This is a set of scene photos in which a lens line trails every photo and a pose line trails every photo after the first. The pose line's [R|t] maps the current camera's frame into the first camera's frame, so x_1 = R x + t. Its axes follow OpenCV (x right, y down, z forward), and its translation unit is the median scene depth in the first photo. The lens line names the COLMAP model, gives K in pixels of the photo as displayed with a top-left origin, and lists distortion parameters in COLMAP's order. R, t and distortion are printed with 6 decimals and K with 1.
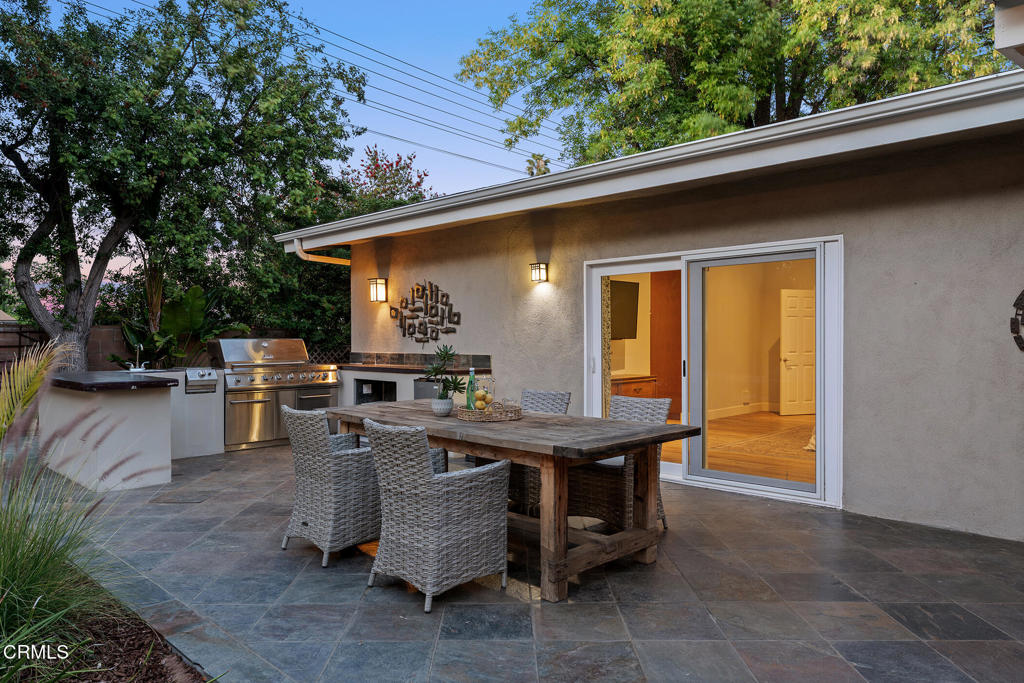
lens RADIAL K [[697.5, 0, 512.0], [0, 697.5, 342.7], [0, 0, 1]] dist [0.027409, 0.003557]
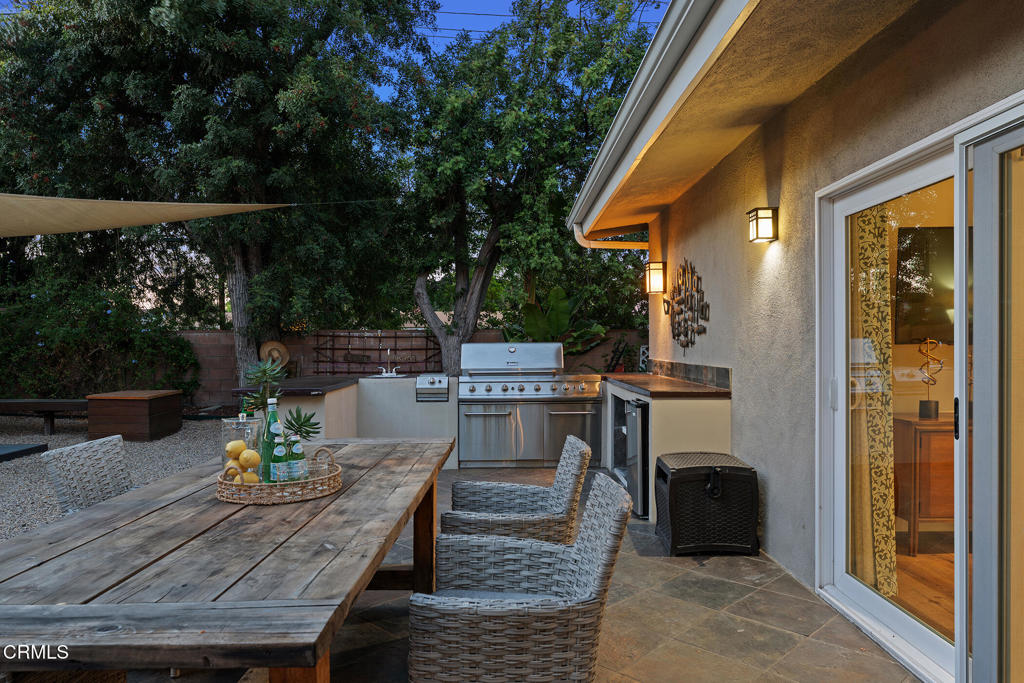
lens RADIAL K [[697.5, 0, 516.8], [0, 697.5, 345.0], [0, 0, 1]] dist [0.027409, 0.003557]
pose [[0.699871, 0.001258, -0.714269, 0.255630], [-0.000648, 0.999999, 0.001127, -0.003657], [0.714269, -0.000326, 0.699871, 0.387195]]
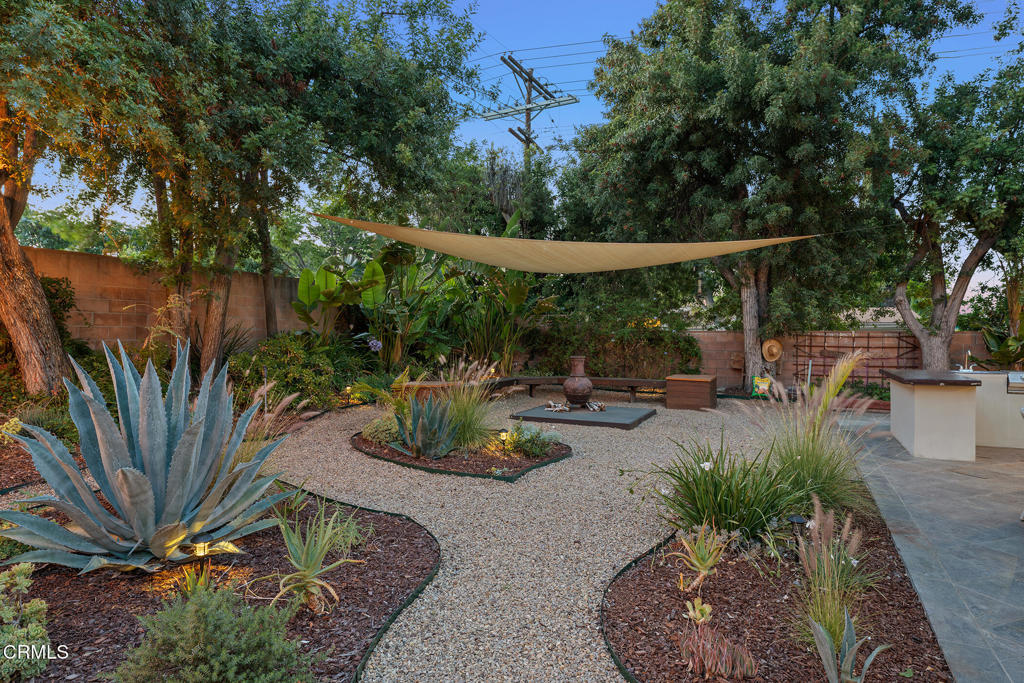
lens RADIAL K [[627.4, 0, 512.7], [0, 627.4, 335.4], [0, 0, 1]] dist [0.001728, 0.000726]
pose [[0.348304, 0.004827, -0.937369, 0.201076], [-0.009688, 0.999952, 0.001550, -0.015586], [0.937332, 0.008541, 0.348334, -0.123419]]
